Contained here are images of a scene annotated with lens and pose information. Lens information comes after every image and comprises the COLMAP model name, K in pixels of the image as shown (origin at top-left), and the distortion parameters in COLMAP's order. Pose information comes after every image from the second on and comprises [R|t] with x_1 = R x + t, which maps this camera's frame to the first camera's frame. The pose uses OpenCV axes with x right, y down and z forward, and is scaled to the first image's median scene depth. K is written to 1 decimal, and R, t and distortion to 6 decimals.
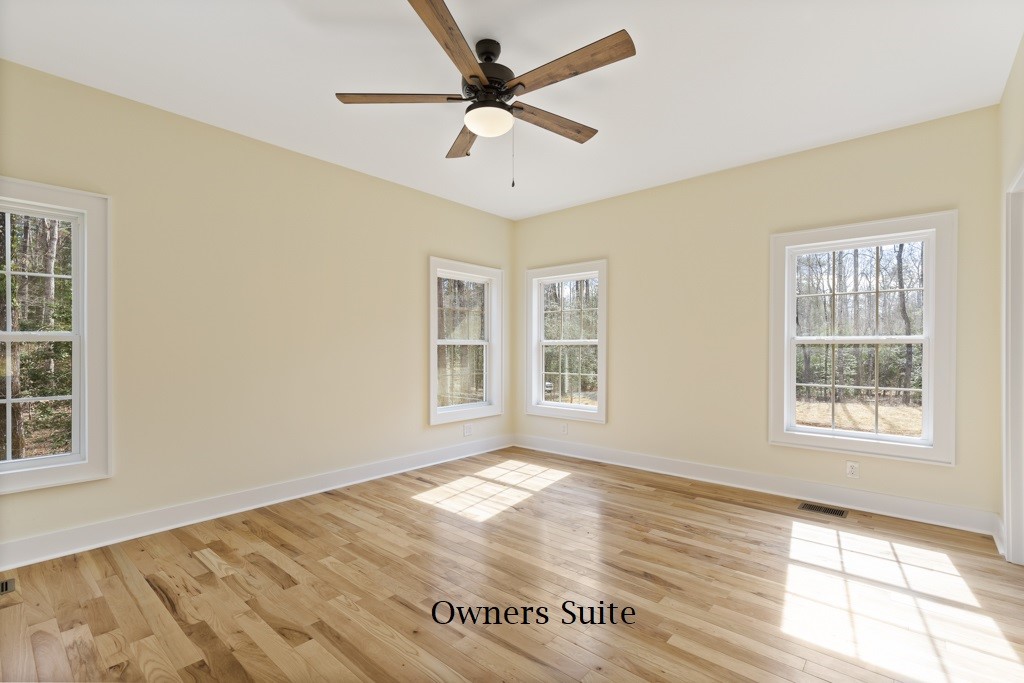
lens RADIAL K [[469.2, 0, 511.0], [0, 469.2, 344.7], [0, 0, 1]] dist [0.003602, 0.000810]
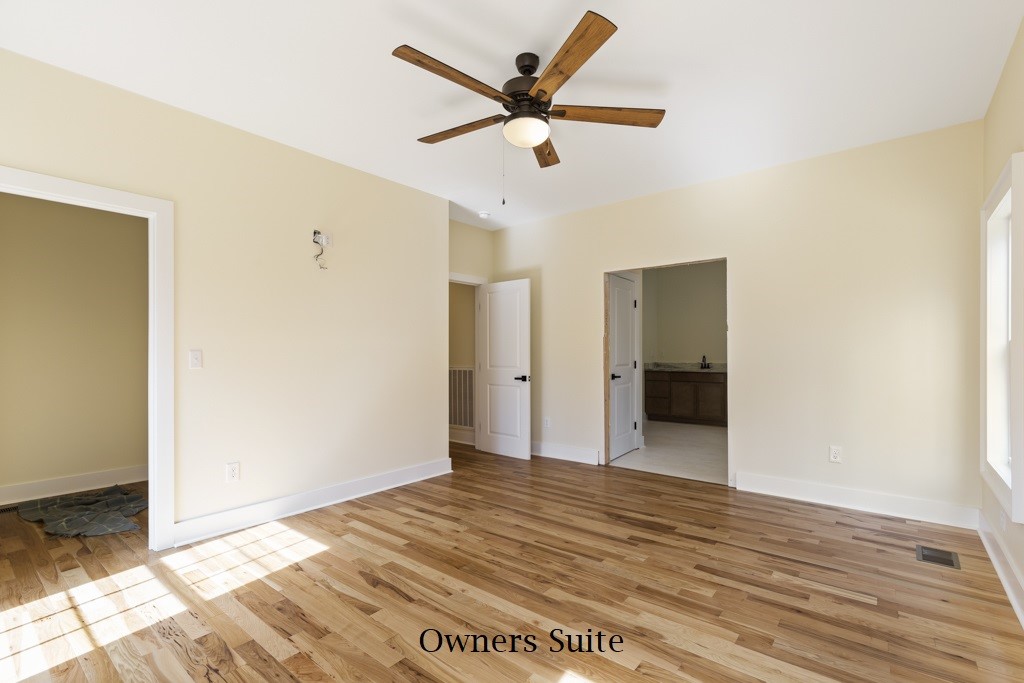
lens RADIAL K [[469.2, 0, 511.5], [0, 469.2, 348.5], [0, 0, 1]] dist [0.003602, 0.000810]
pose [[-0.999195, 0.007966, -0.039327, 0.022812], [0.008511, 0.999870, -0.013707, -0.008820], [0.039213, -0.014030, -0.999132, 1.701668]]
